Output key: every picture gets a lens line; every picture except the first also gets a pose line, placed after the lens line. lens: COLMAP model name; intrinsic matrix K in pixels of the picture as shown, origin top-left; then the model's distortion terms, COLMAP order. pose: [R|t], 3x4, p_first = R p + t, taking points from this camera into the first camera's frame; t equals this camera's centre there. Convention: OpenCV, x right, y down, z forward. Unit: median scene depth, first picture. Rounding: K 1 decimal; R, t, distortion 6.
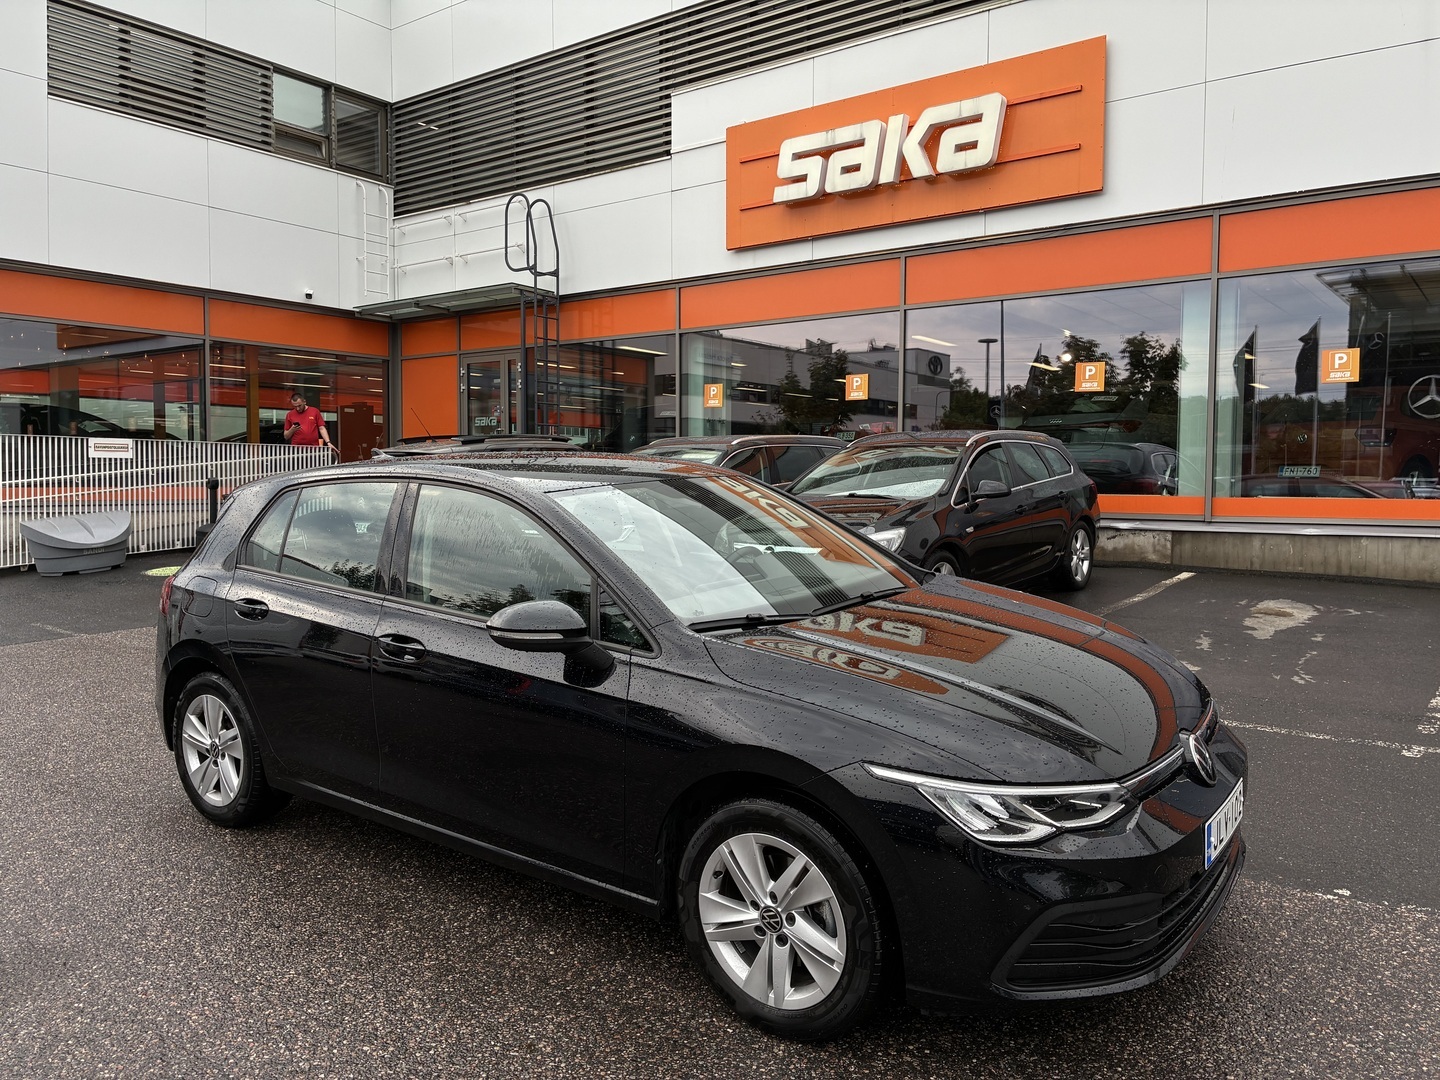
lens RADIAL K [[1082.6, 0, 715.5], [0, 1082.6, 542.3], [0, 0, 1]] dist [-0.007212, -0.020386]
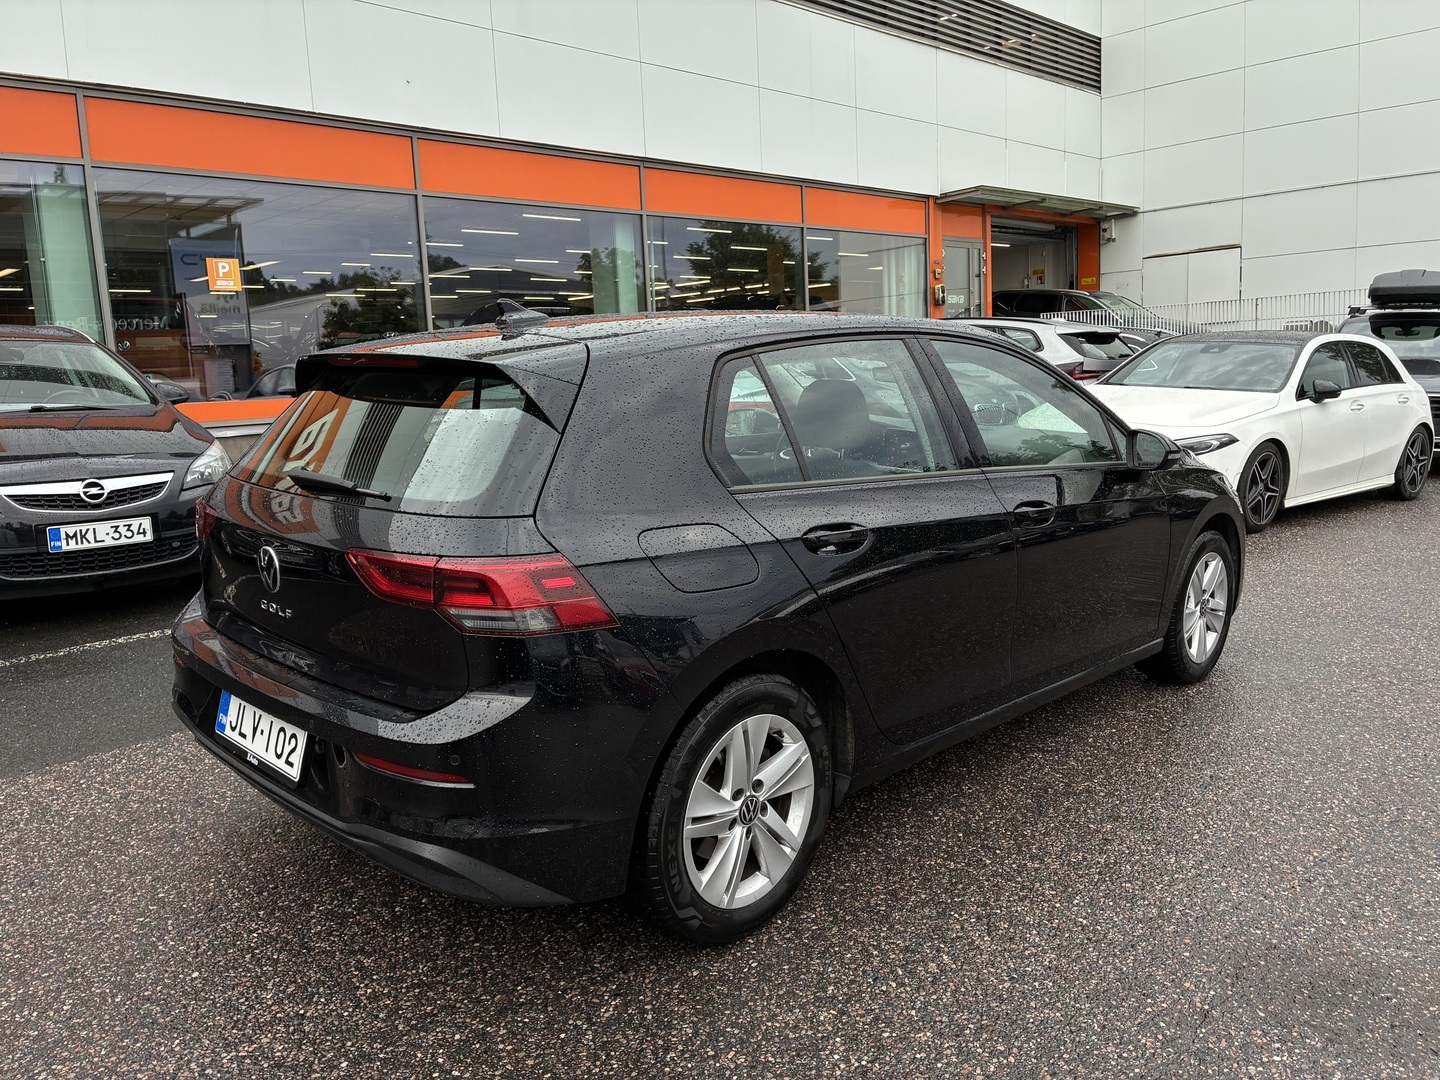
lens RADIAL K [[1082.6, 0, 716.6], [0, 1082.6, 533.7], [0, 0, 1]] dist [-0.007212, -0.020386]
pose [[0.152071, -0.154362, 0.976241, -1.126730], [0.099707, 0.985086, 0.140229, -0.039273], [-0.983327, 0.076013, 0.165194, 1.015610]]
